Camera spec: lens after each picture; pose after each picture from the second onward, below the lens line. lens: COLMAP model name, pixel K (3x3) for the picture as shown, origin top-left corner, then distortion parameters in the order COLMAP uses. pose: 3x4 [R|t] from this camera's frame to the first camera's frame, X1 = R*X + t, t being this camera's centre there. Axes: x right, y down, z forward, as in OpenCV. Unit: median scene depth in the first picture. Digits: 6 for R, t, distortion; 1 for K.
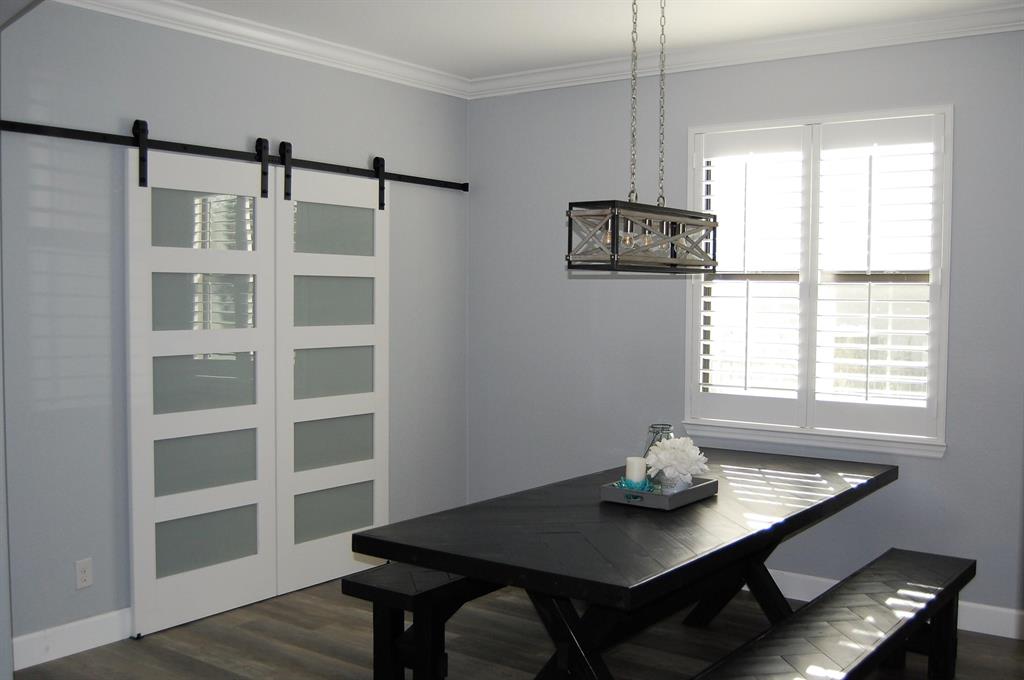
lens RADIAL K [[1056.7, 0, 512.0], [0, 1056.7, 340.0], [0, 0, 1]] dist [-0.008257, -0.007652]
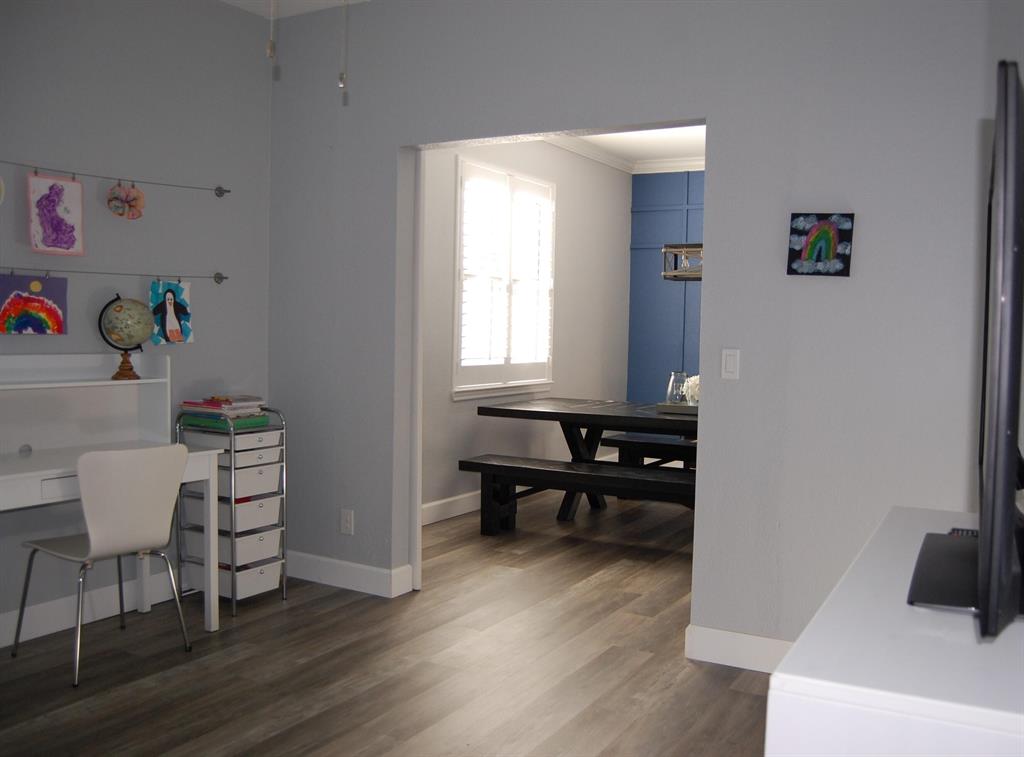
lens RADIAL K [[945.0, 0, 512.0], [0, 945.0, 378.5], [0, 0, 1]] dist [0.000949, 0.001795]
pose [[-0.105217, -0.055177, 0.992917, -1.020009], [0.035387, 0.997619, 0.059189, -0.000279], [-0.993819, 0.041364, -0.103014, 1.130374]]
